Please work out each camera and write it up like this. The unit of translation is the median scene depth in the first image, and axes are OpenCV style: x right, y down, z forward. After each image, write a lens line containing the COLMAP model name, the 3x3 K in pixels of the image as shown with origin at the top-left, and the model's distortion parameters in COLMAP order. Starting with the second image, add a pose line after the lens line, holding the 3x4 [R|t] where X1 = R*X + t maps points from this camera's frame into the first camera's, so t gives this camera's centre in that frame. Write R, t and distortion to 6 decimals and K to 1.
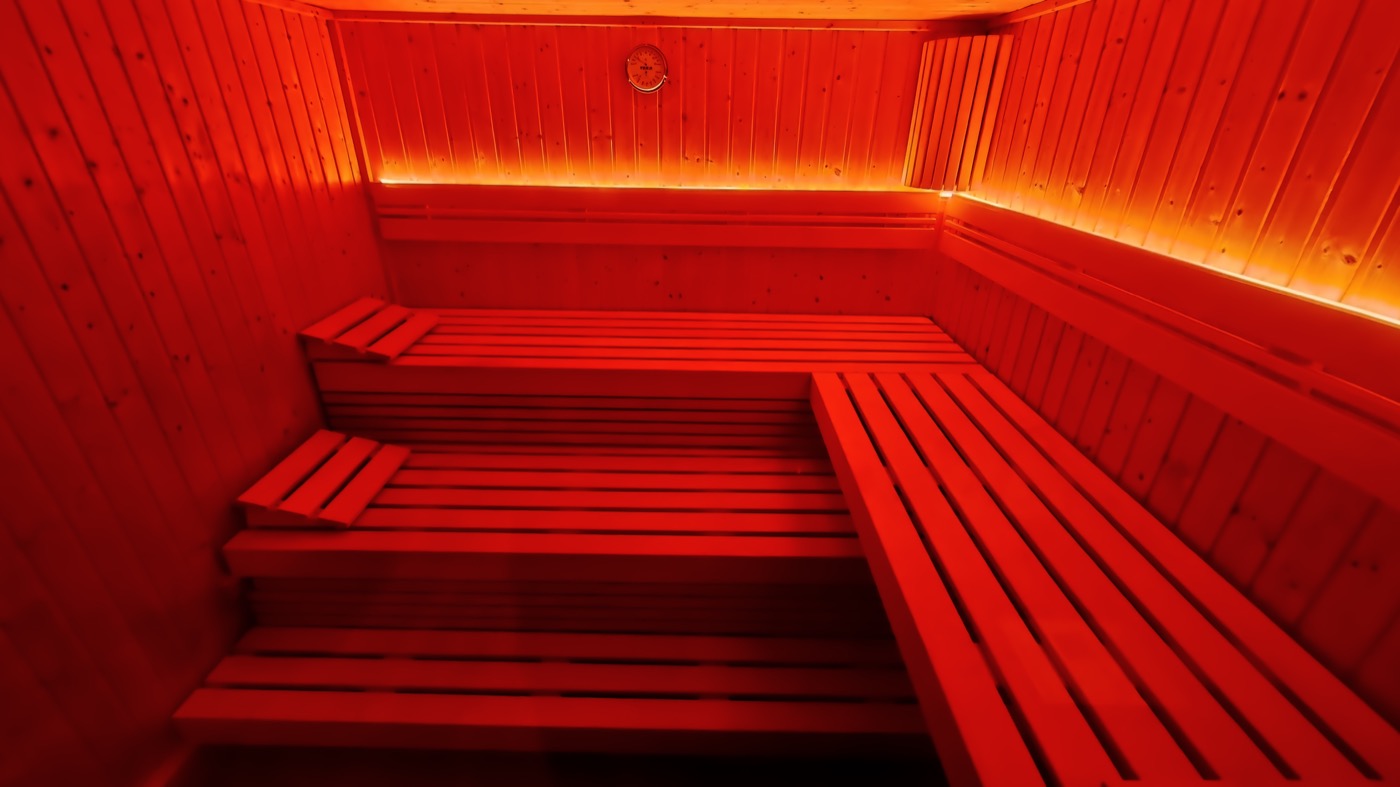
lens RADIAL K [[572.4, 0, 695.7], [0, 572.4, 390.2], [0, 0, 1]] dist [0.004309, -0.000476]
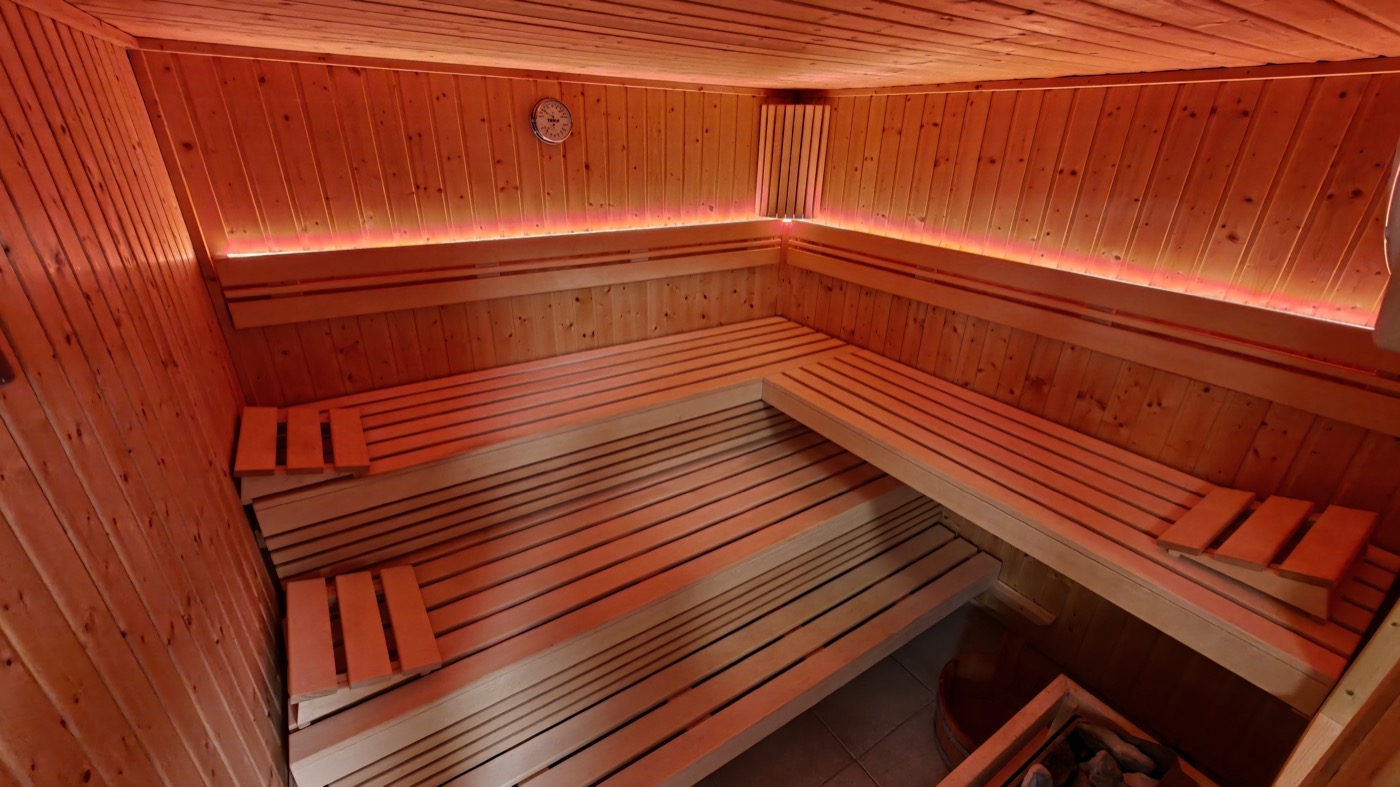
lens RADIAL K [[572.4, 0, 699.2], [0, 572.4, 396.1], [0, 0, 1]] dist [0.004309, -0.000476]
pose [[0.825703, -0.231473, 0.514426, -0.501612], [0.231237, 0.970682, 0.065613, -0.094353], [-0.514532, 0.064777, 0.855021, 0.030774]]
